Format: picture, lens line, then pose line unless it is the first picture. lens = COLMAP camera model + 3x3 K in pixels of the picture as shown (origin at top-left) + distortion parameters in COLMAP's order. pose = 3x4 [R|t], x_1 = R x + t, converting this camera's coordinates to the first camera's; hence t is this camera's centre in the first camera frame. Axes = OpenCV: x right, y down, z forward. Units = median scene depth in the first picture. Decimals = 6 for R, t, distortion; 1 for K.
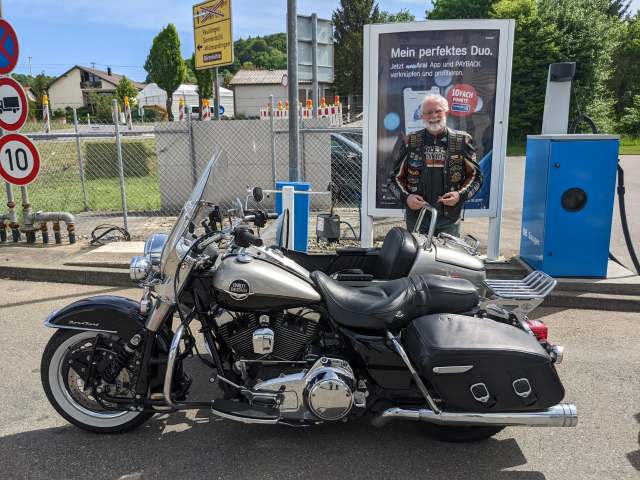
lens RADIAL K [[507.0, 0, 318.3], [0, 507.0, 233.9], [0, 0, 1]] dist [0.043493, -0.071556]
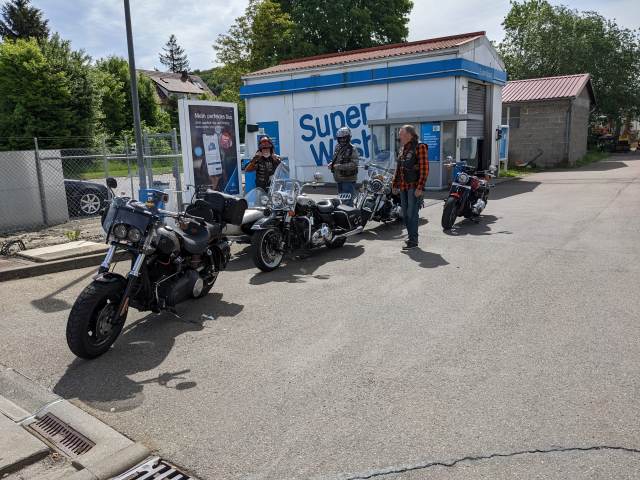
lens RADIAL K [[500.6, 0, 308.7], [0, 500.6, 239.4], [0, 0, 1]] dist [0.057348, -0.083015]
pose [[0.517899, -0.157447, 0.840828, -1.276295], [0.195439, 0.978698, 0.062885, 0.059339], [-0.832817, 0.131763, 0.537637, -0.292779]]
